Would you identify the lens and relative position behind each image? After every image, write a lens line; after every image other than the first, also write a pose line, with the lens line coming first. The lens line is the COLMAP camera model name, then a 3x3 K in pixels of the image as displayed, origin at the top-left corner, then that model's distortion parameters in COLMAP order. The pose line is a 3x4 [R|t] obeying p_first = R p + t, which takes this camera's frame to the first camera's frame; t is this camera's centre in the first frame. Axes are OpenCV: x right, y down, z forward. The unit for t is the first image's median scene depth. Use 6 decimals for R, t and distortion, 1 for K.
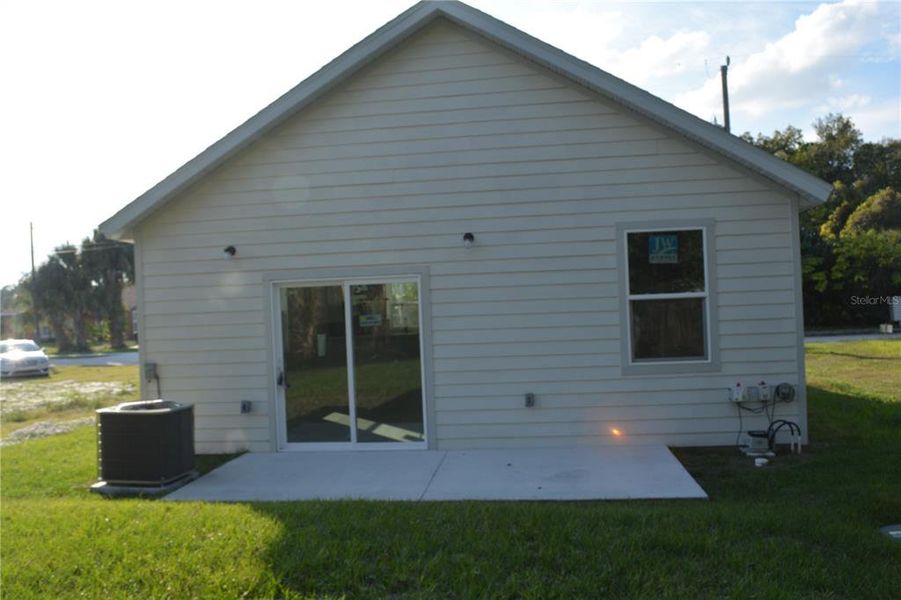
lens RADIAL K [[720.3, 0, 452.8], [0, 720.3, 307.7], [0, 0, 1]] dist [-0.086227, 0.014772]
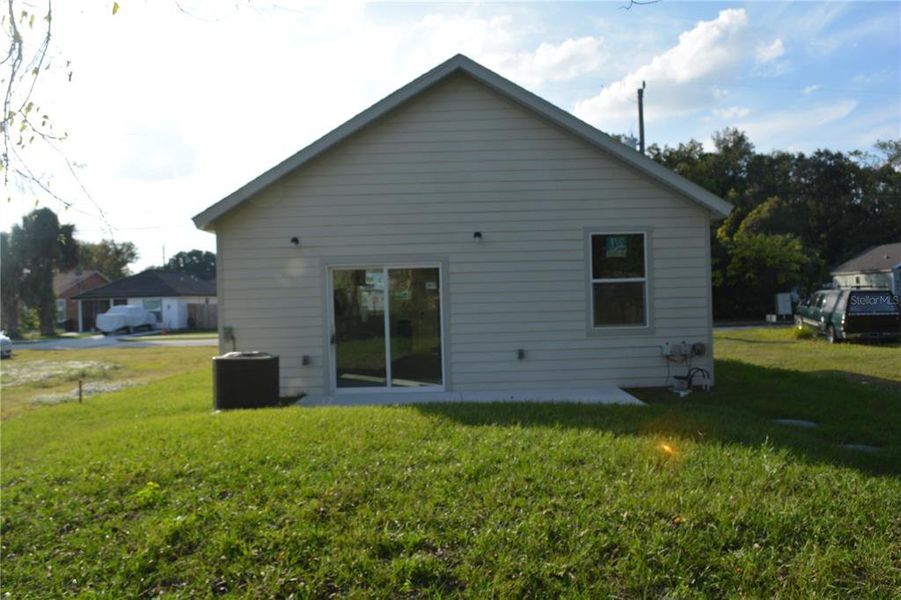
lens RADIAL K [[720.3, 0, 452.8], [0, 720.3, 307.7], [0, 0, 1]] dist [-0.086227, 0.014772]
pose [[0.991520, 0.010721, 0.129508, -0.191651], [-0.011530, 0.999918, 0.005498, 0.031367], [-0.129439, -0.006945, 0.991563, -0.331513]]
